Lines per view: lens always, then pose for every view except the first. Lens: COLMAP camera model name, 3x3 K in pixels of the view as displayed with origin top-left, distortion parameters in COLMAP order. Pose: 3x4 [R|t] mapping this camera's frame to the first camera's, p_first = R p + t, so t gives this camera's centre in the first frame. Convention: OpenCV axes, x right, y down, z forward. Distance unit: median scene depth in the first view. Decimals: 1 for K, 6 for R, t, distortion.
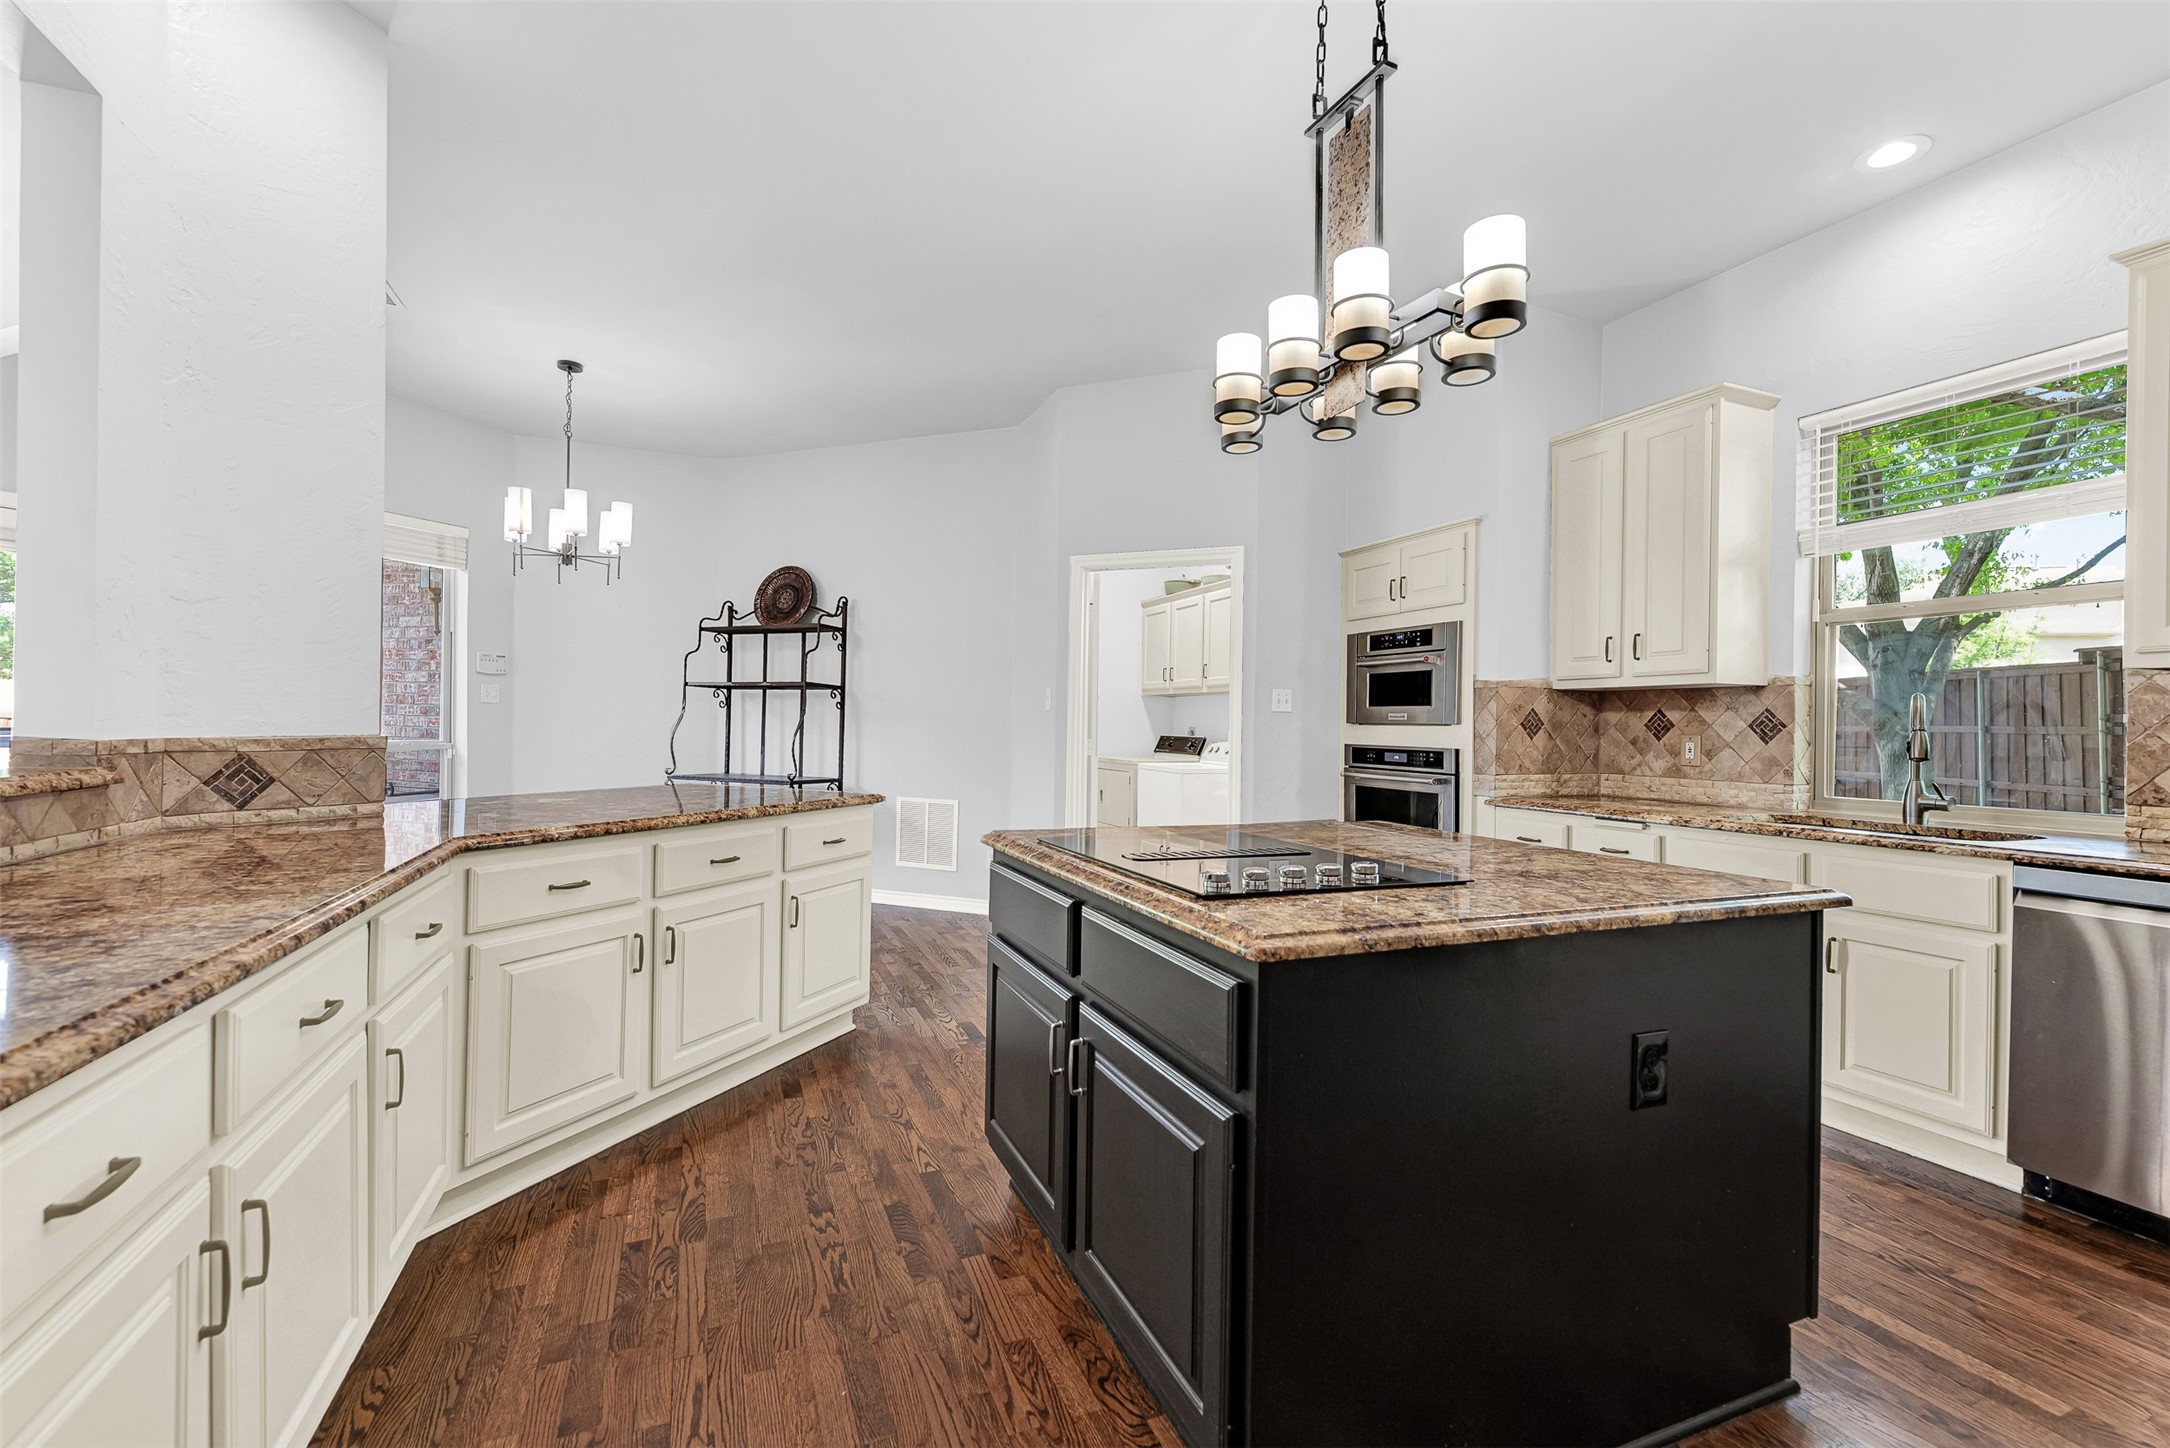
lens RADIAL K [[922.6, 0, 1085.0], [0, 922.6, 724.0], [0, 0, 1]] dist [-0.013896, -0.000036]
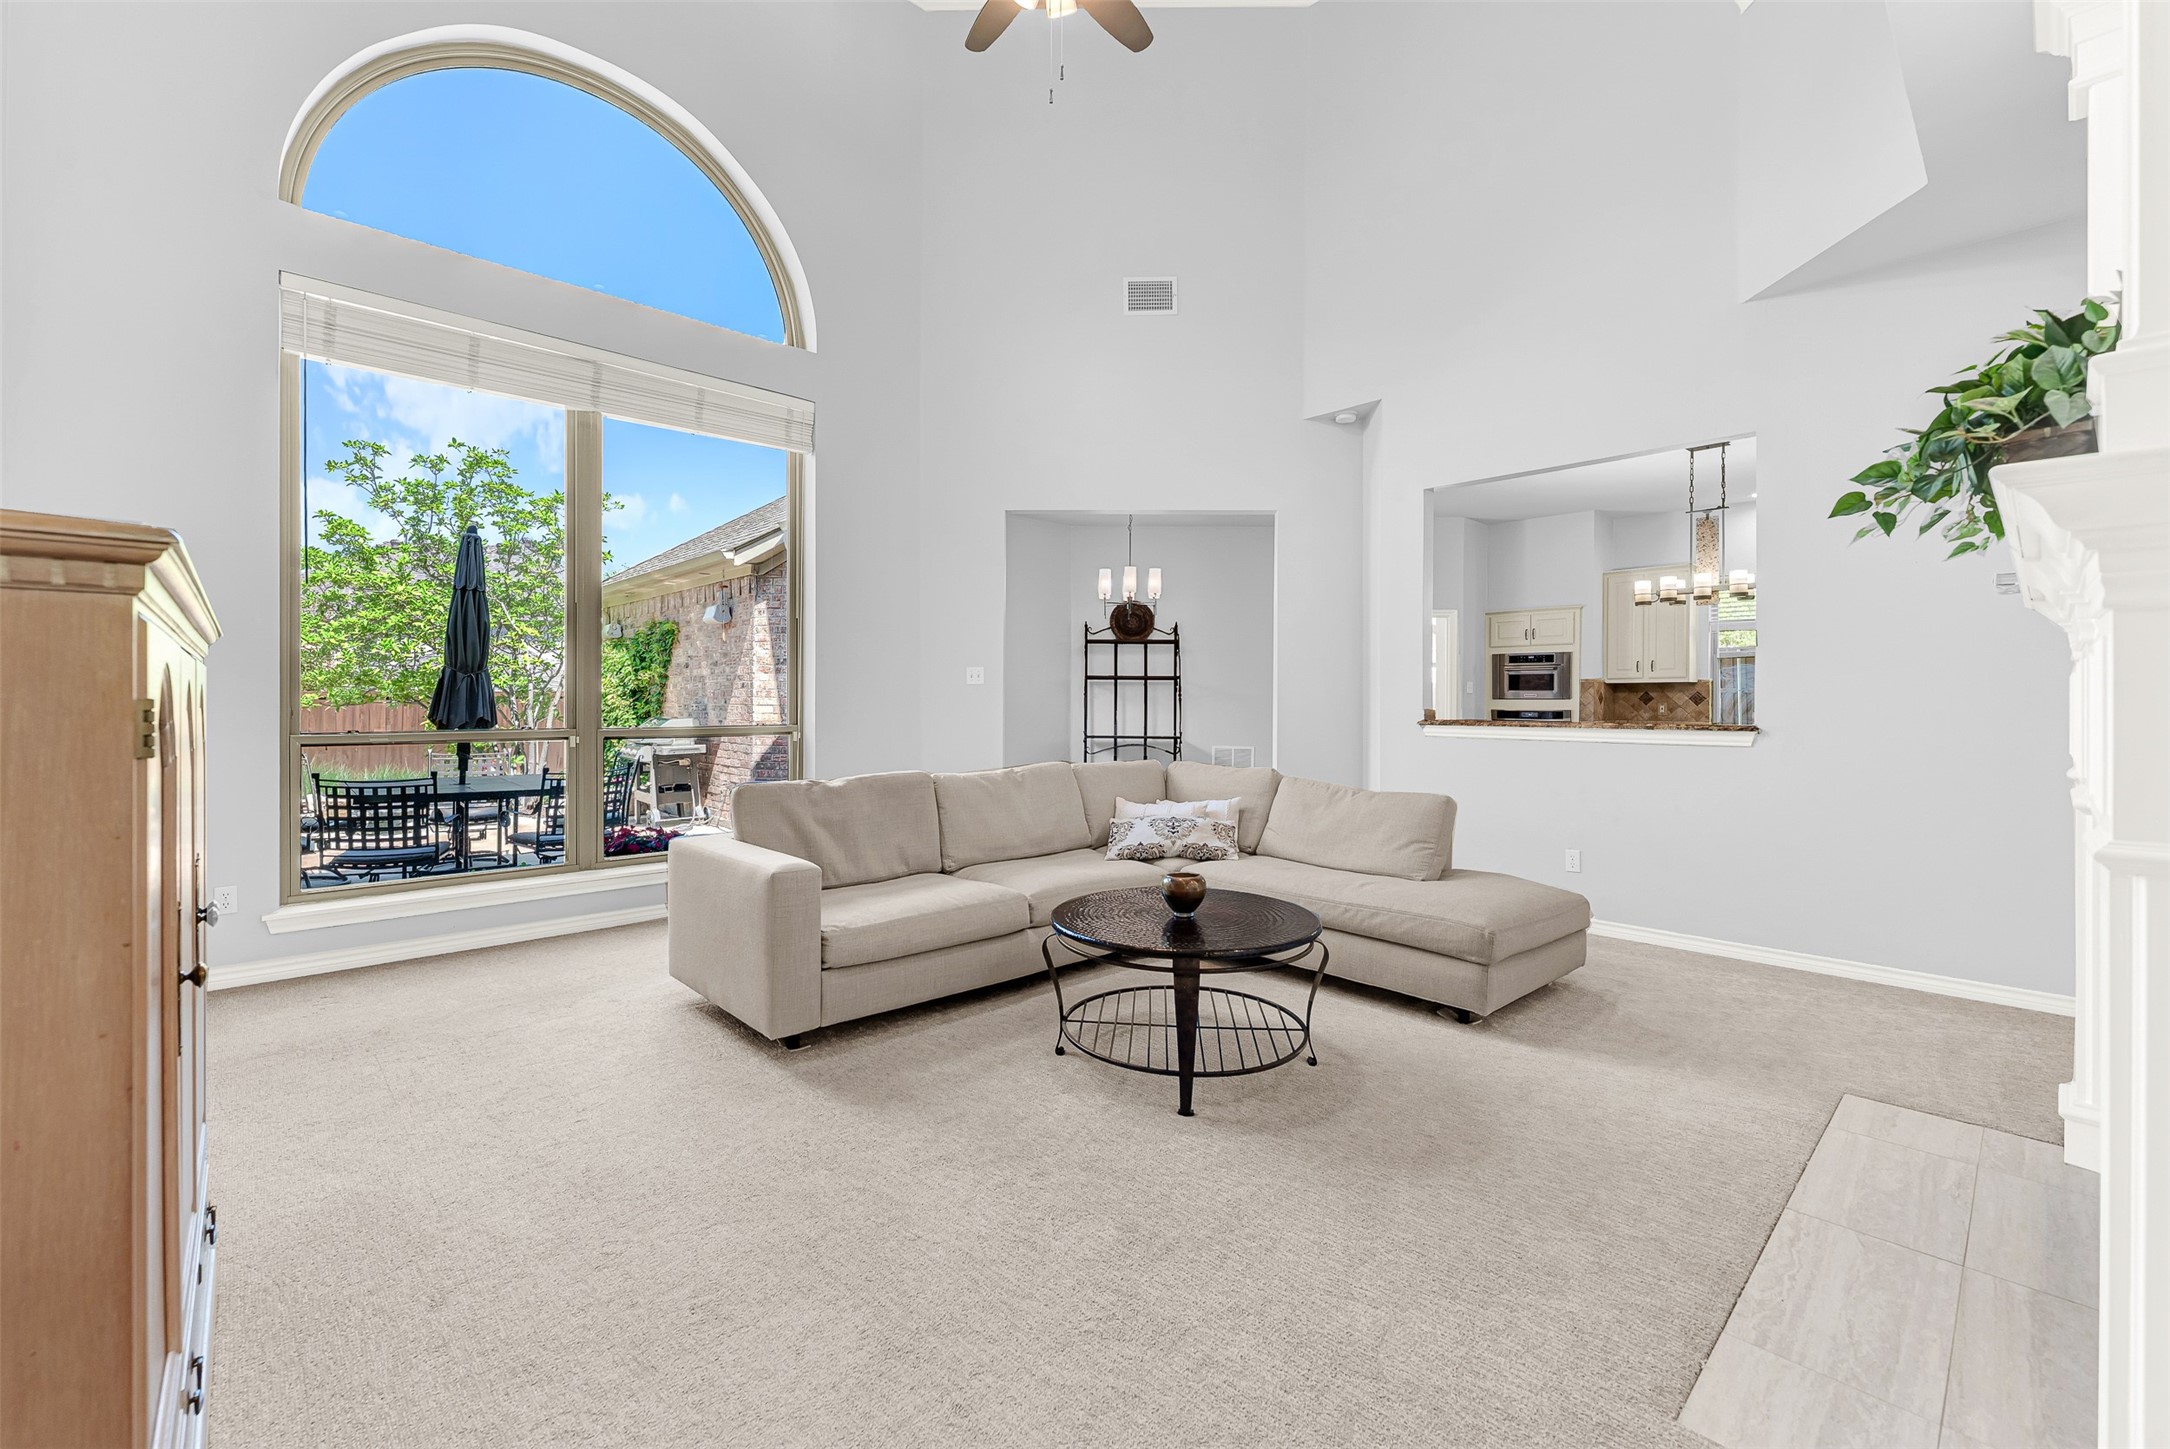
lens RADIAL K [[893.3, 0, 1095.9], [0, 893.3, 706.3], [0, 0, 1]] dist [0.012015, -0.005035]
pose [[0.933468, -0.013880, 0.358393, -1.411681], [0.010021, 0.999870, 0.012624, -0.020270], [-0.358521, -0.008192, 0.933486, -0.589646]]
